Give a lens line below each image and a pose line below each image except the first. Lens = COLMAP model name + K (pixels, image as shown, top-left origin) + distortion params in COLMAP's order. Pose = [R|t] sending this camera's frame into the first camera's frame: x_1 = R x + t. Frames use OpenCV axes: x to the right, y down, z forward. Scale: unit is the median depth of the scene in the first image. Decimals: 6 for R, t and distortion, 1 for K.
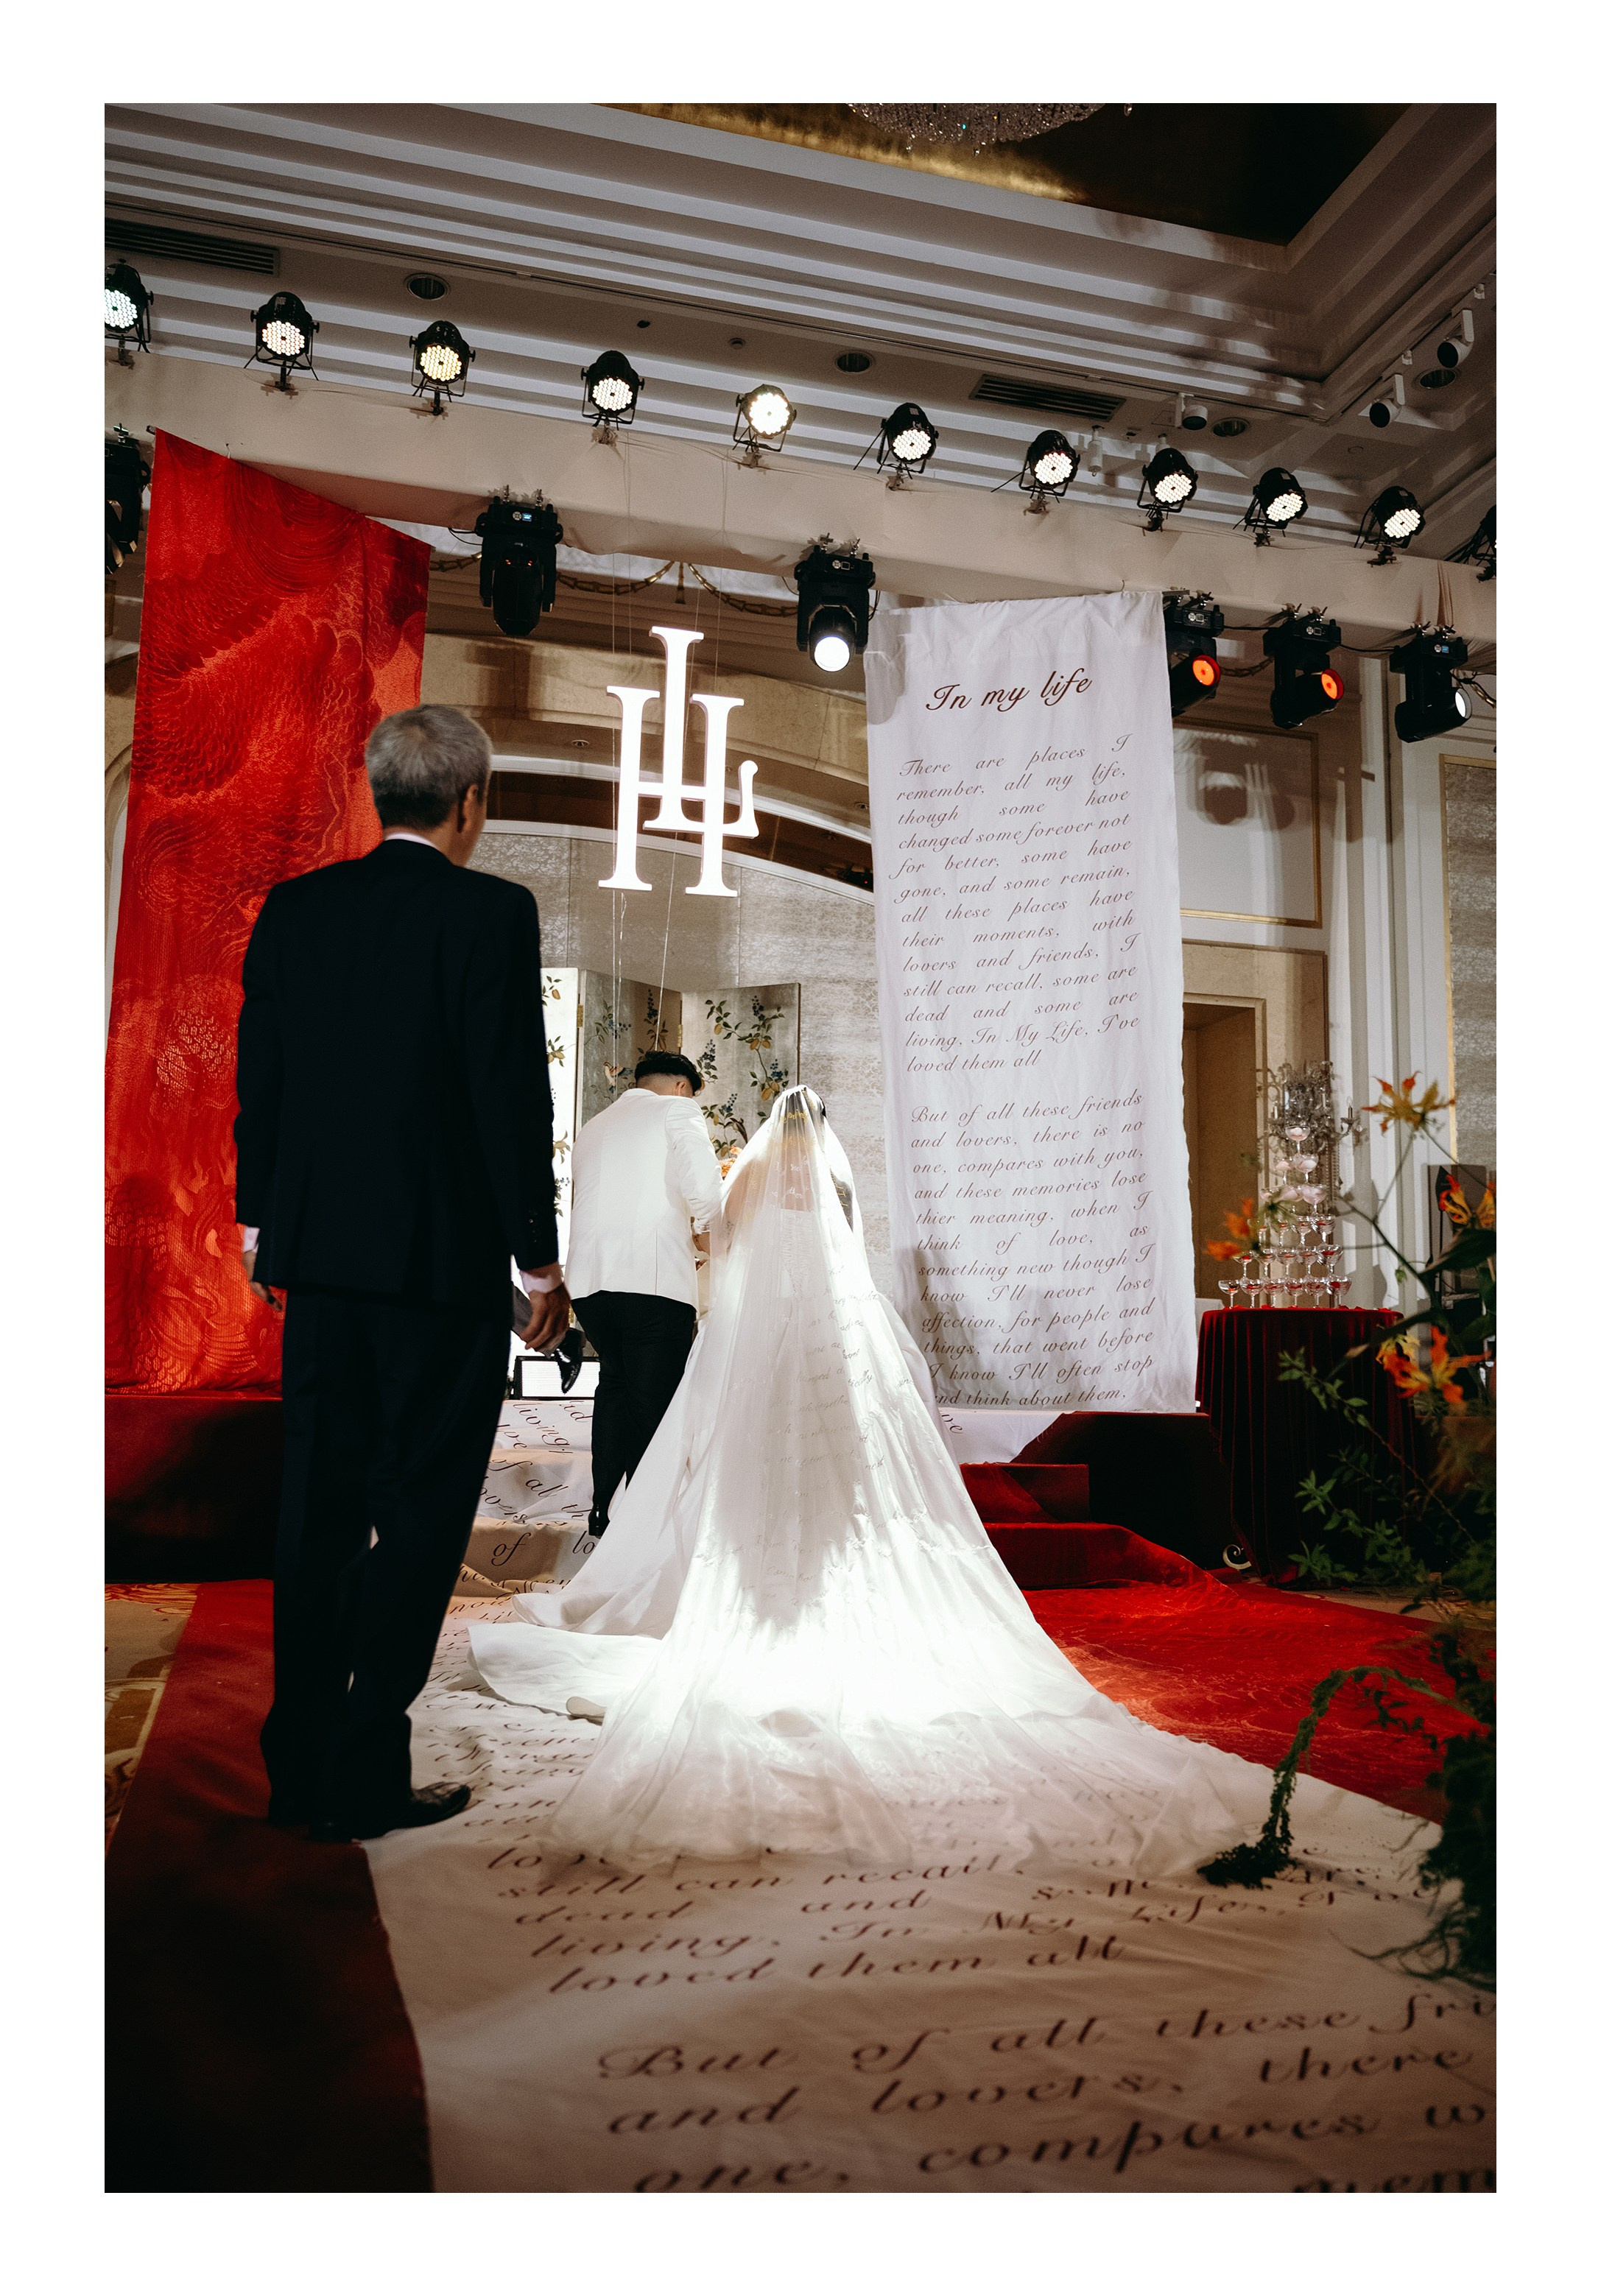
lens RADIAL K [[1888.8, 0, 781.3], [0, 1888.8, 1166.0], [0, 0, 1]] dist [-0.012290, -0.007575]
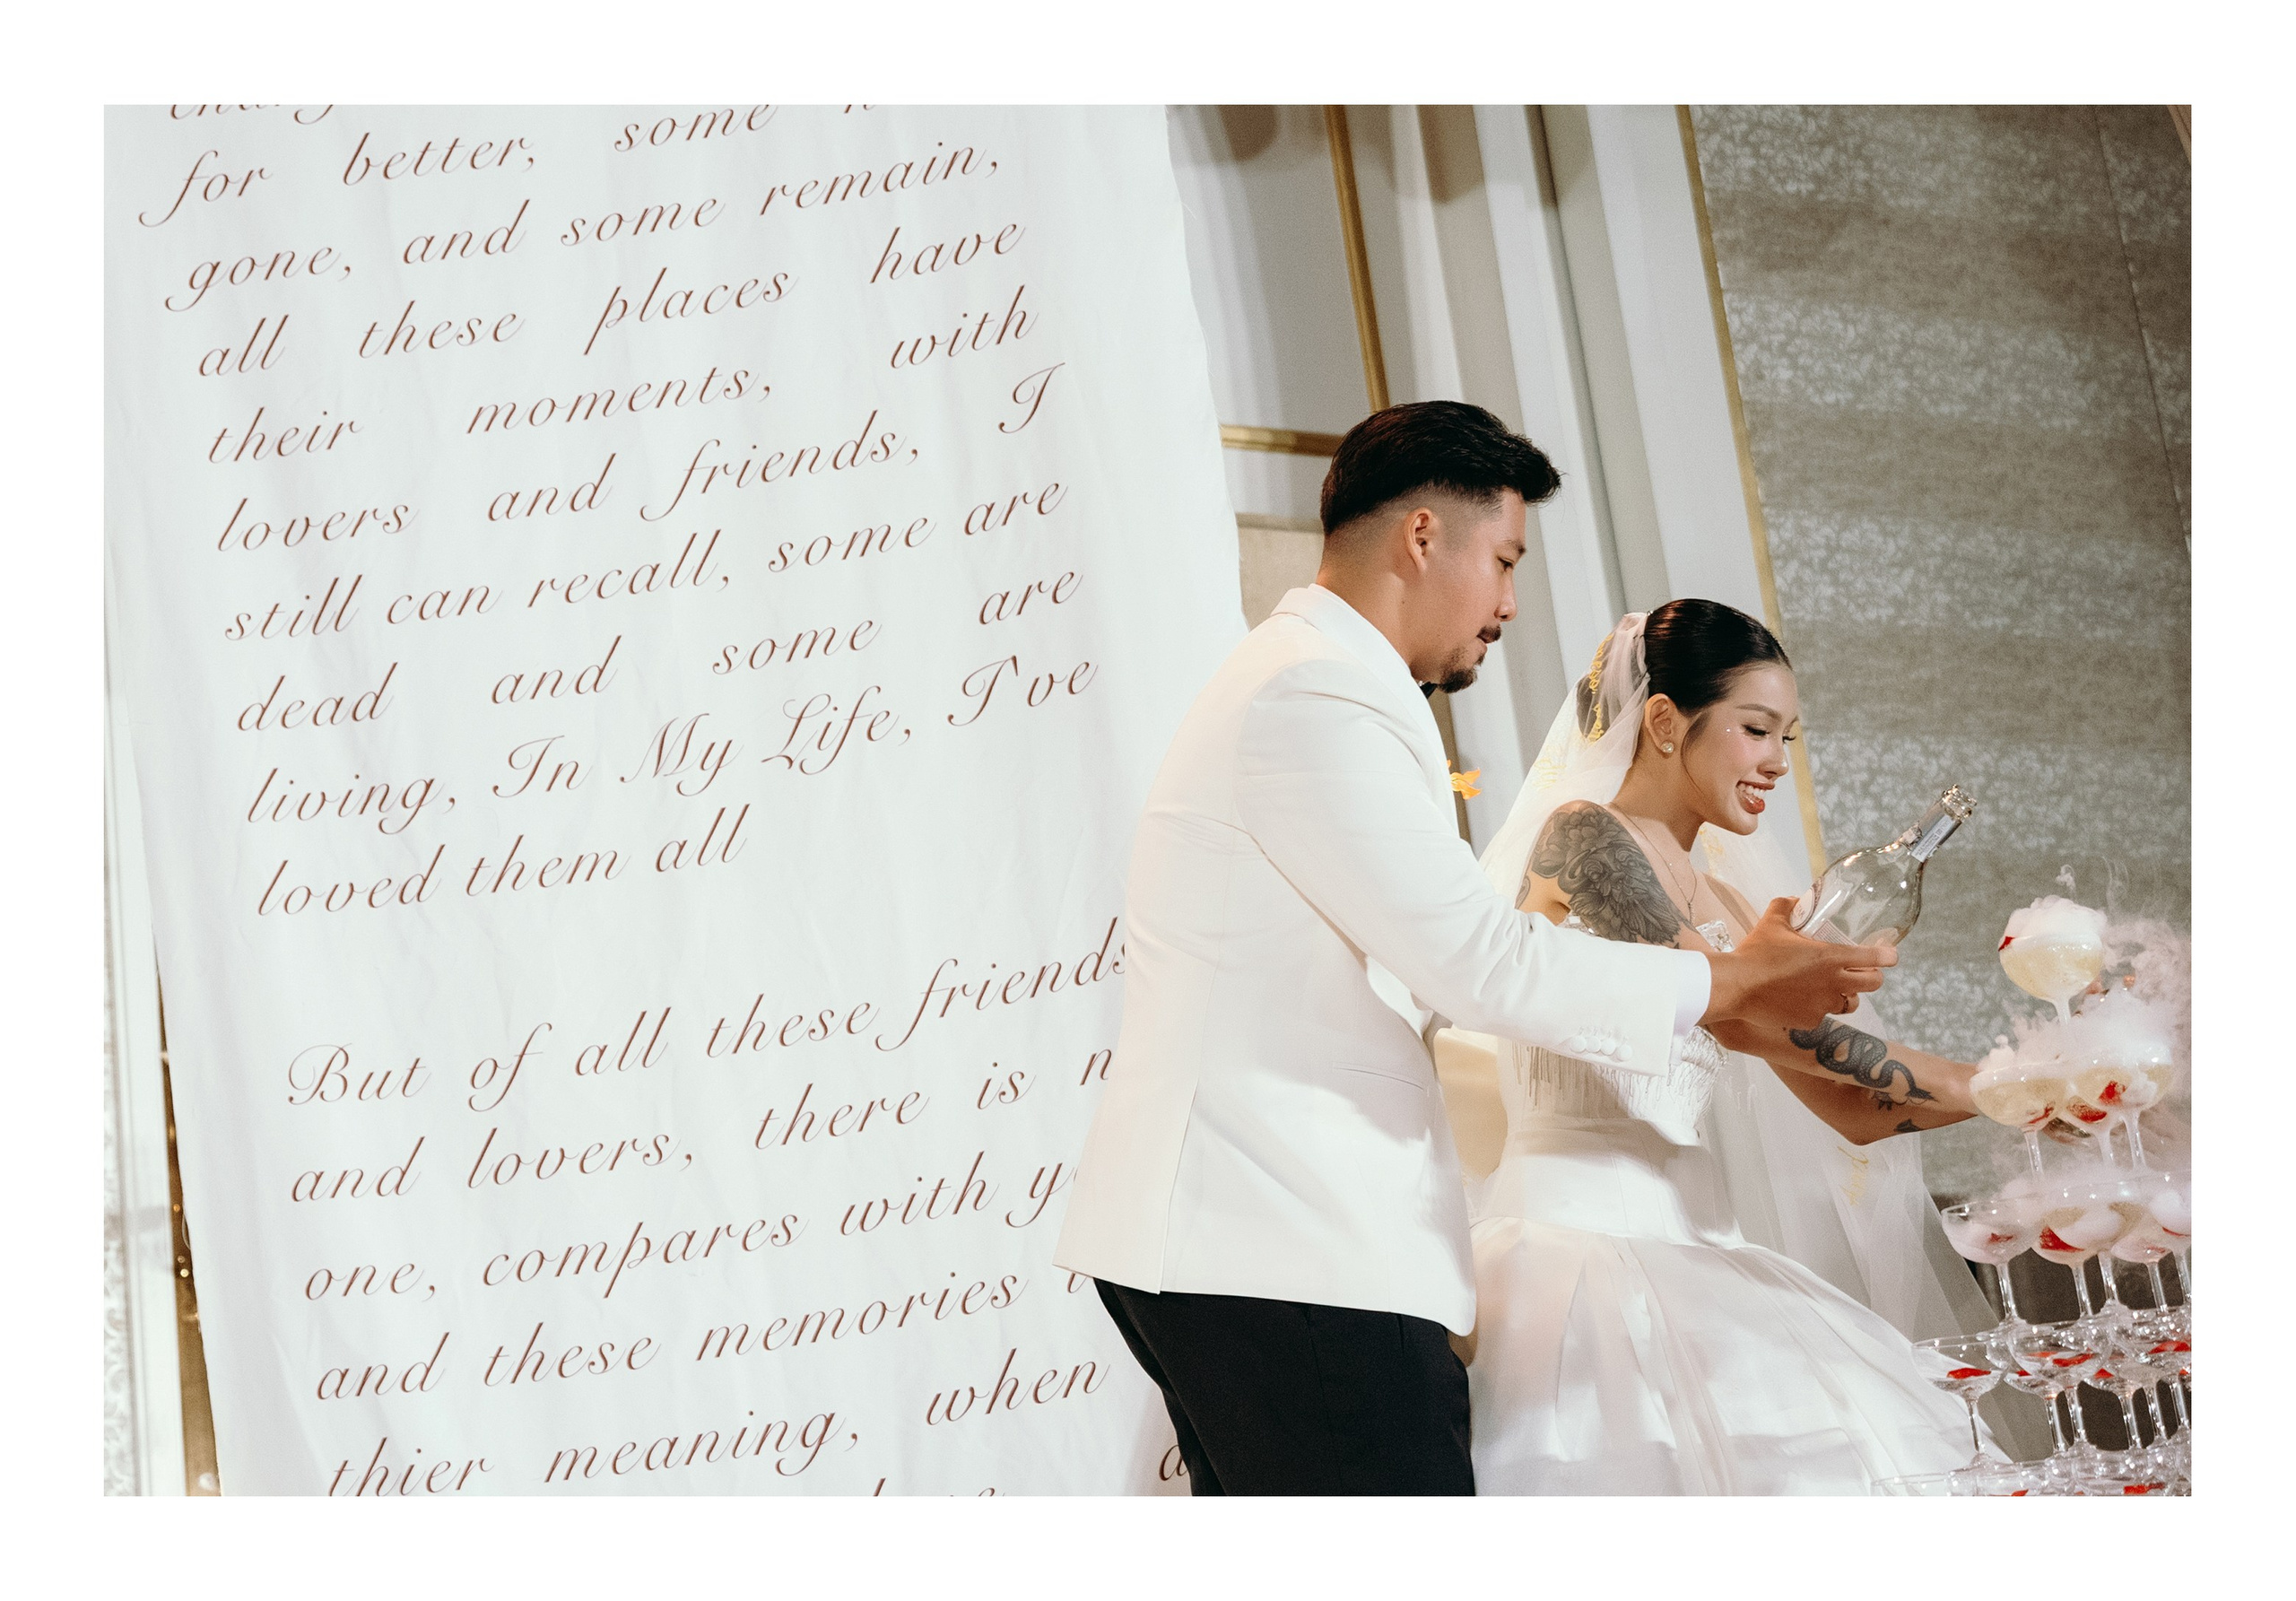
lens RADIAL K [[4781.1, 0, 568.6], [0, 4781.1, 357.9], [0, 0, 1]] dist [0.085621, 0.084972]
pose [[0.972200, -0.025477, 0.232762, -0.045136], [0.075015, 0.975558, -0.206543, 0.015981], [-0.221811, 0.218262, 0.950348, 0.333906]]
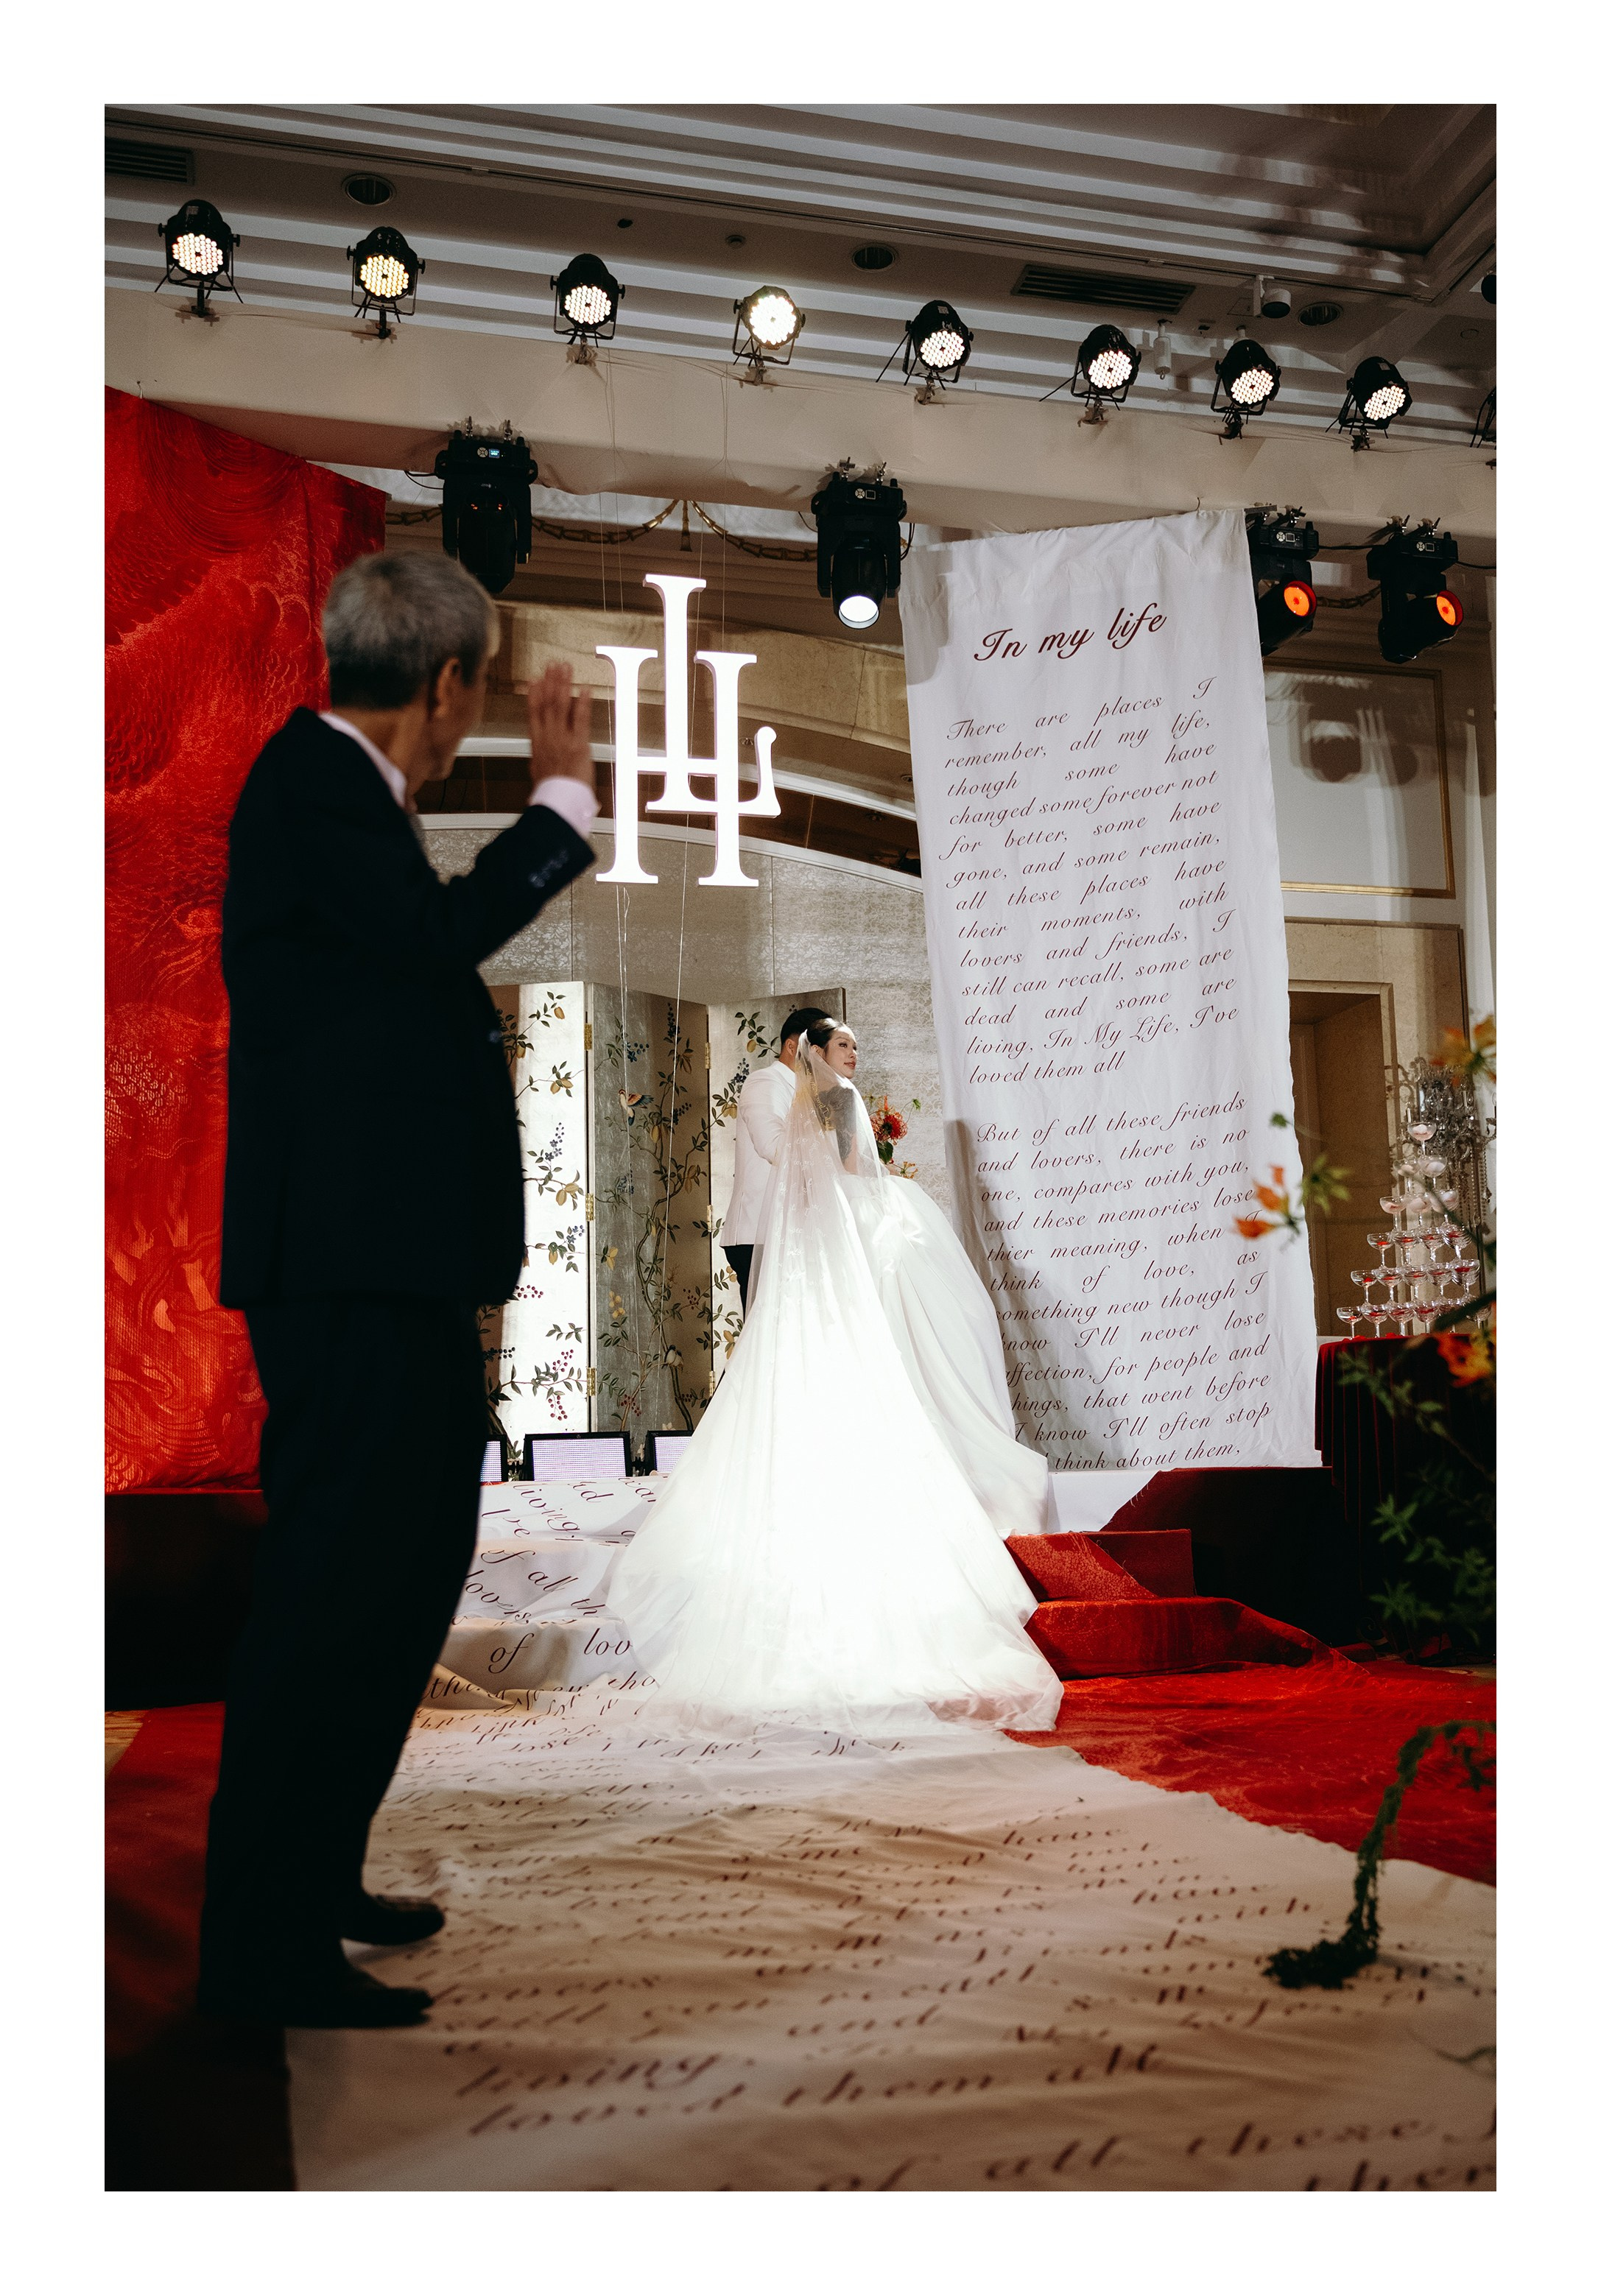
lens RADIAL K [[2202.2, 0, 844.2], [0, 2202.2, 1203.3], [0, 0, 1]] dist [0.002559, 0.009210]
pose [[0.999060, -0.042776, -0.007074, 0.014685], [0.042731, 0.999066, -0.006389, 0.008045], [0.007341, 0.006081, 0.999955, 0.003394]]
